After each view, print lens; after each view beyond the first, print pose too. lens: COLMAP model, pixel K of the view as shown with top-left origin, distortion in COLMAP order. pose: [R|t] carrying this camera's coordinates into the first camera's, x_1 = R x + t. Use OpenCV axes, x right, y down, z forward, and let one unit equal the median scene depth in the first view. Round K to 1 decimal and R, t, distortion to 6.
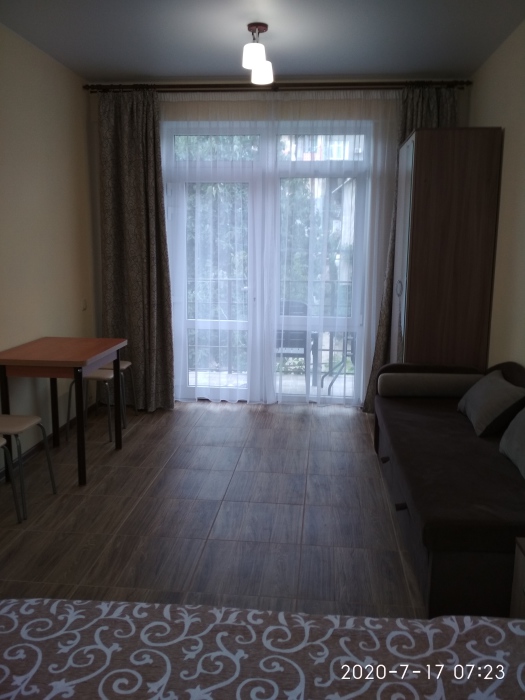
lens RADIAL K [[625.4, 0, 262.5], [0, 625.4, 350.0], [0, 0, 1]] dist [0.125216, -0.234252]
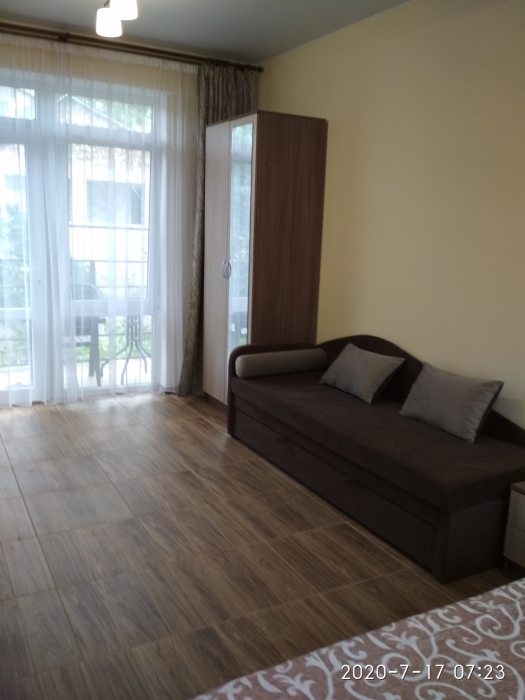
lens RADIAL K [[630.9, 0, 262.5], [0, 630.9, 350.0], [0, 0, 1]] dist [0.055880, -0.007032]
pose [[0.824202, -0.100197, 0.557361, -0.298779], [0.070521, 0.994721, 0.074539, -0.039310], [-0.561887, -0.022129, 0.826918, 0.122817]]
